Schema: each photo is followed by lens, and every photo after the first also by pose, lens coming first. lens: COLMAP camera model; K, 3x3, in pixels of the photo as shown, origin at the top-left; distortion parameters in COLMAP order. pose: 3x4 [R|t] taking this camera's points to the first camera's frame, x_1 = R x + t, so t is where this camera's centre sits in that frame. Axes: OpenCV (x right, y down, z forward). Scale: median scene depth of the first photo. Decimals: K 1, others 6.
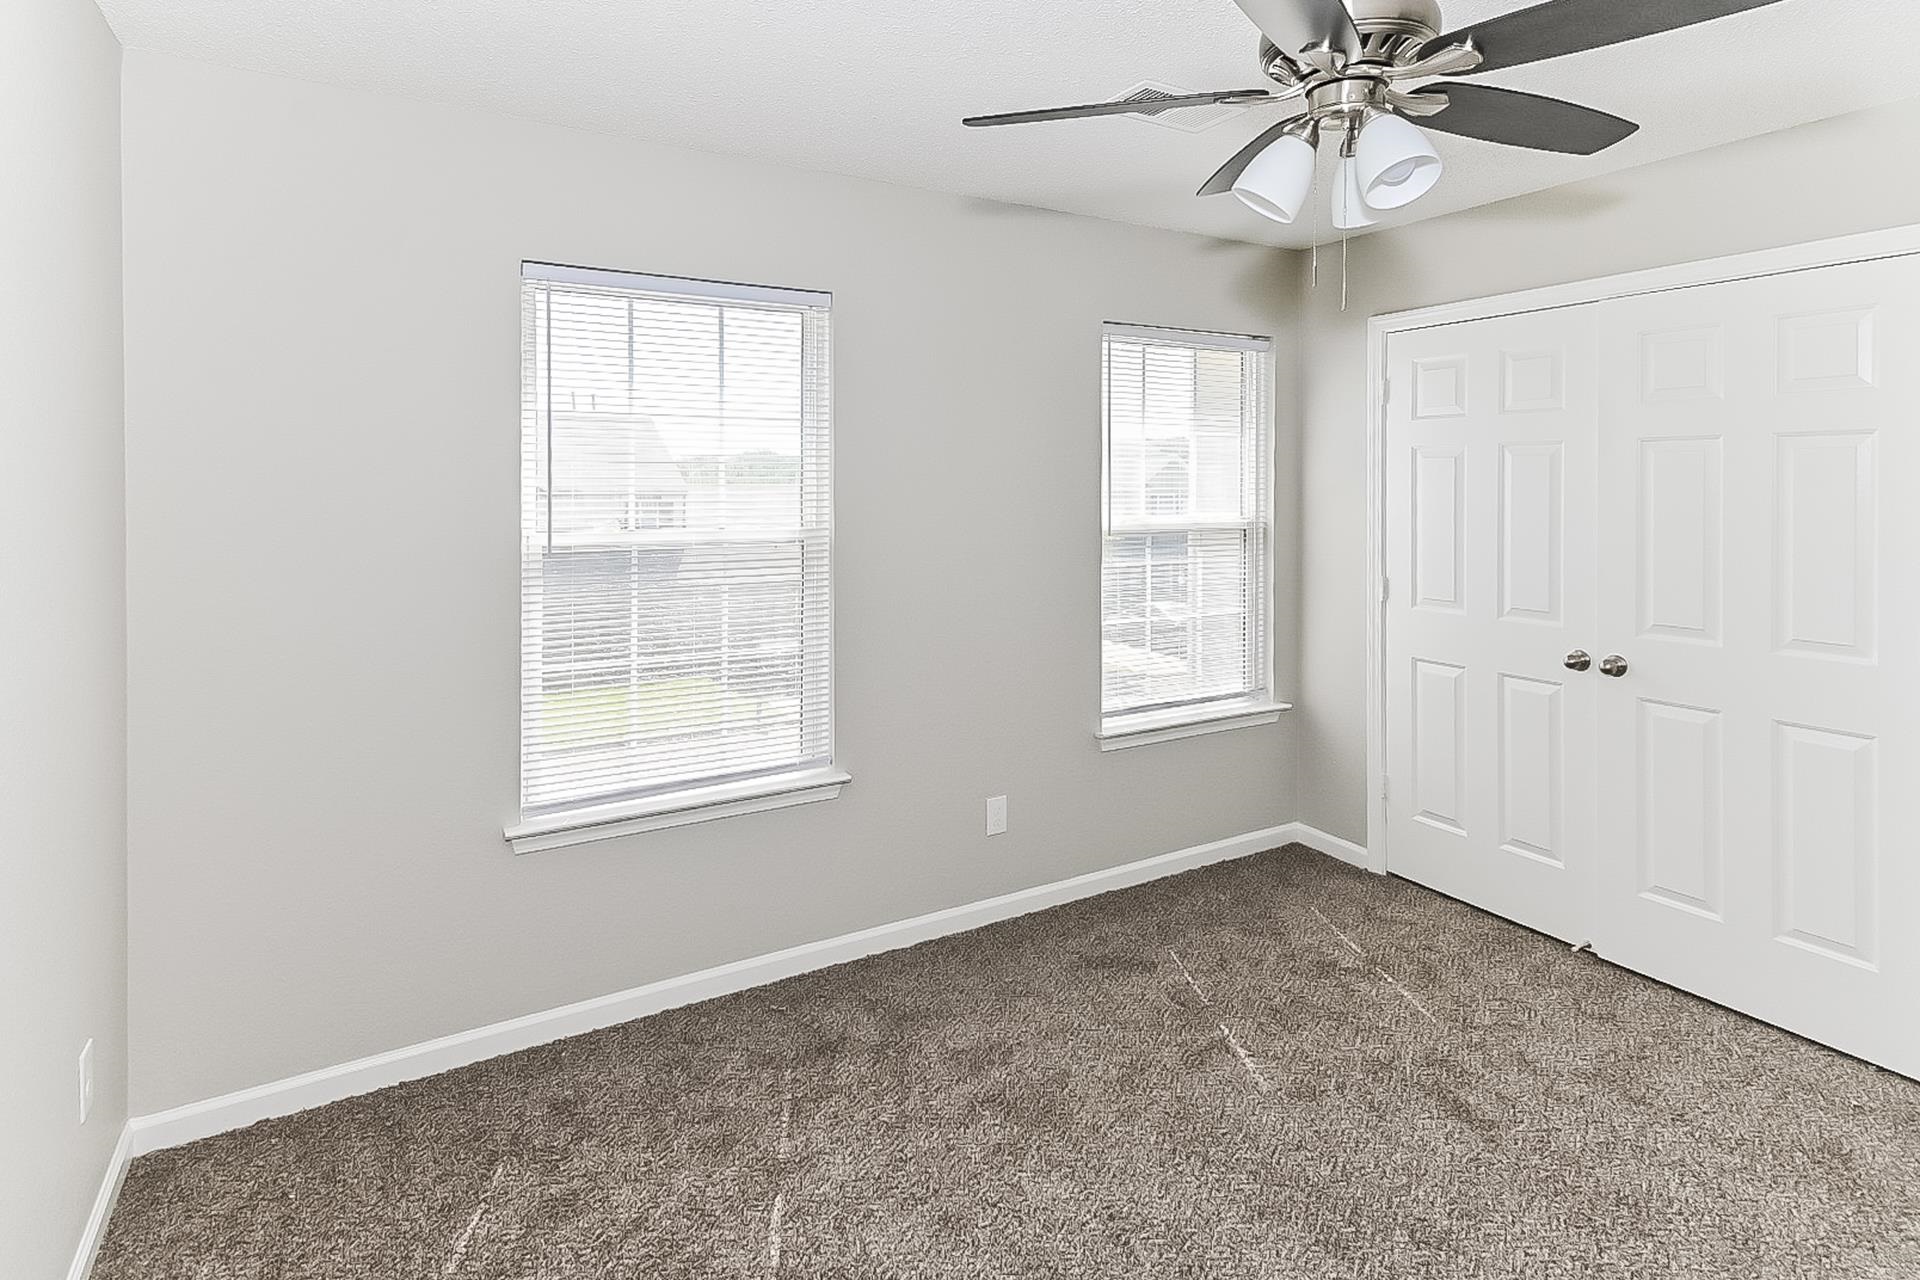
lens RADIAL K [[957.0, 0, 960.0], [0, 957.0, 640.0], [0, 0, 1]] dist [-0.000455, -0.000043]
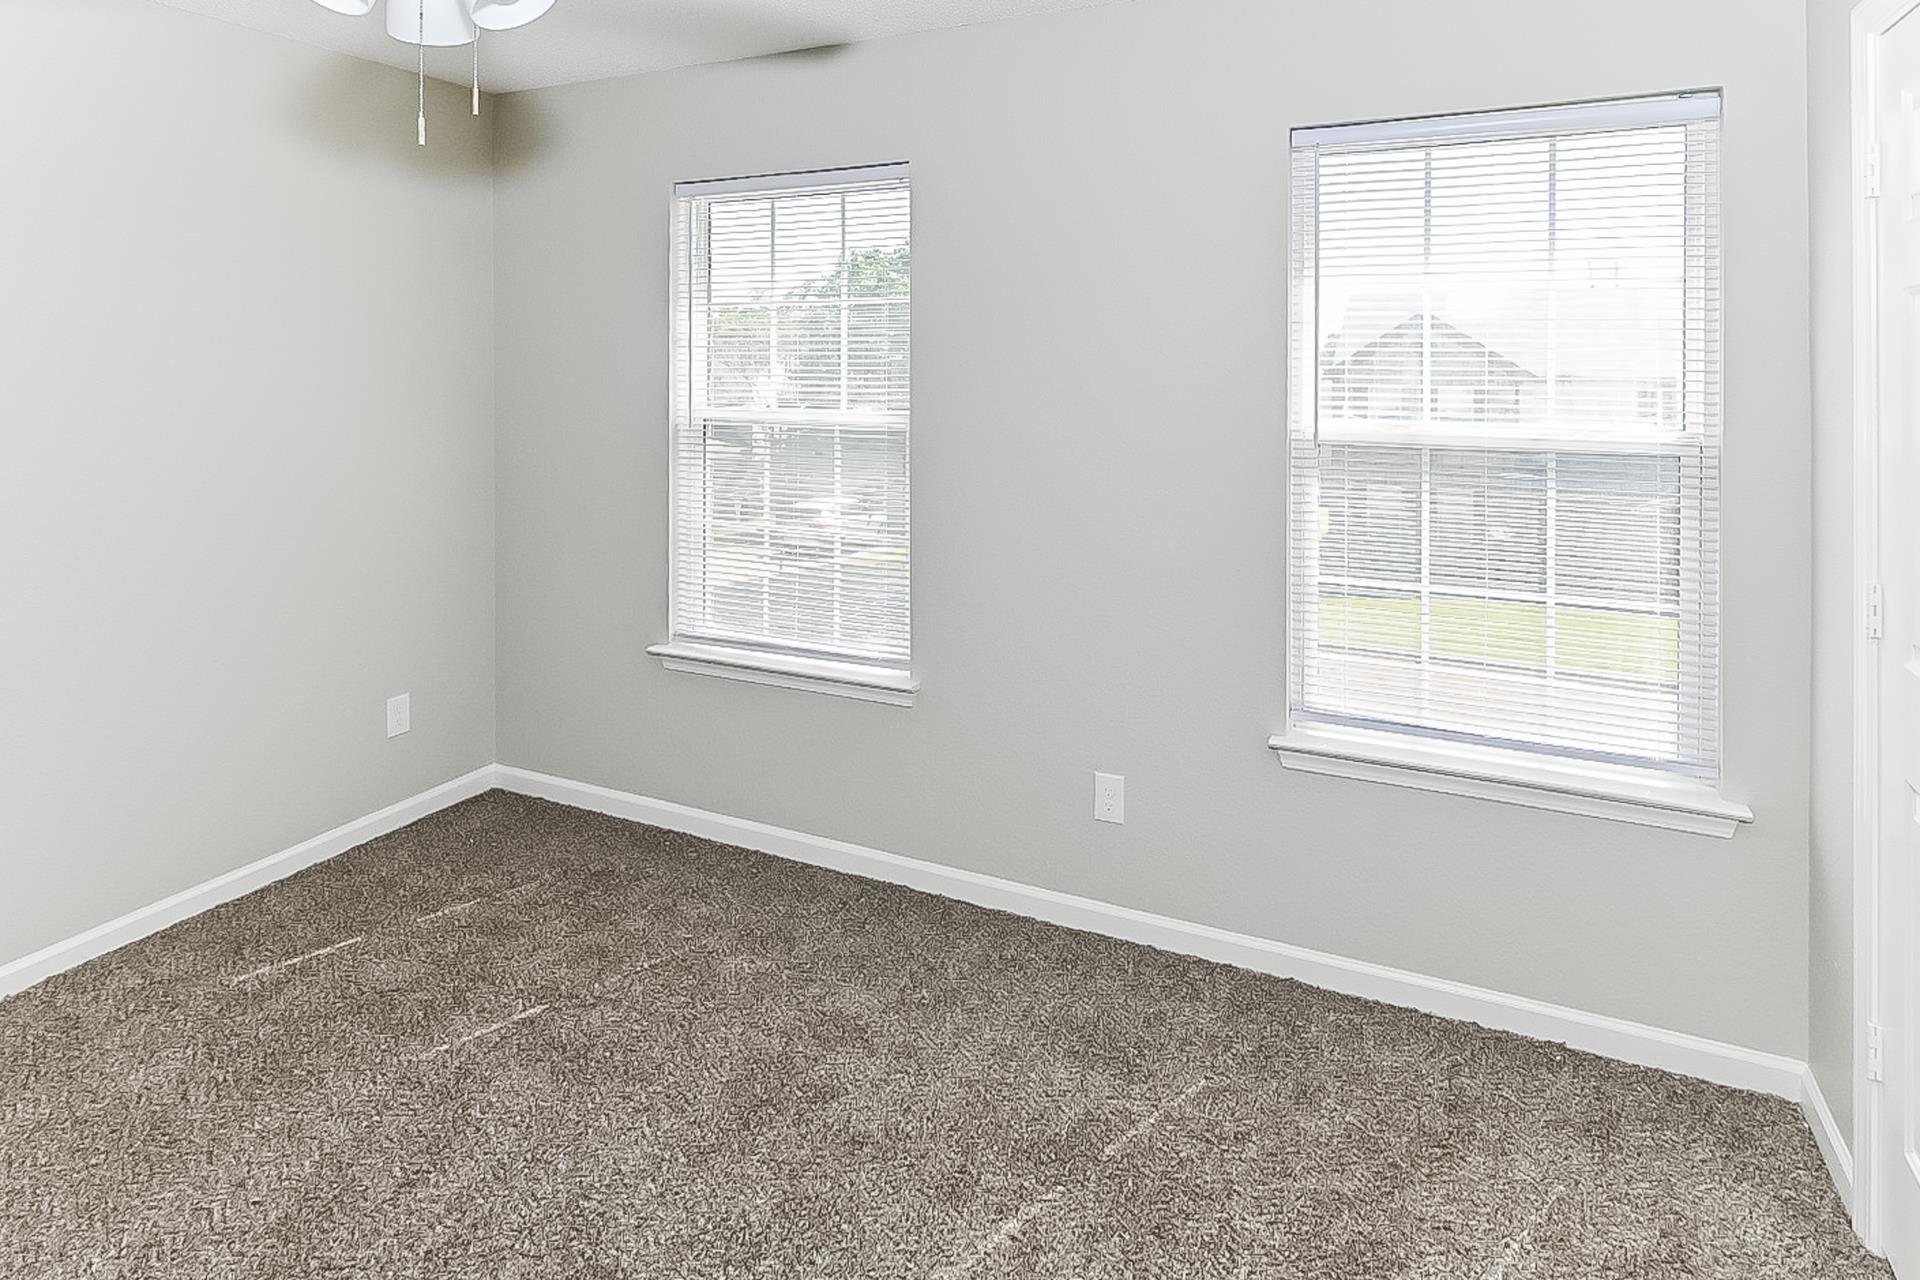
lens RADIAL K [[1101.9, 0, 956.6], [0, 1101.9, 539.2], [0, 0, 1]] dist [0.000700, -0.000083]
pose [[0.555461, 0.132243, -0.820960, 0.655063], [-0.138349, 0.988210, 0.065577, -0.062420], [0.819953, 0.077153, 0.567208, 0.367850]]
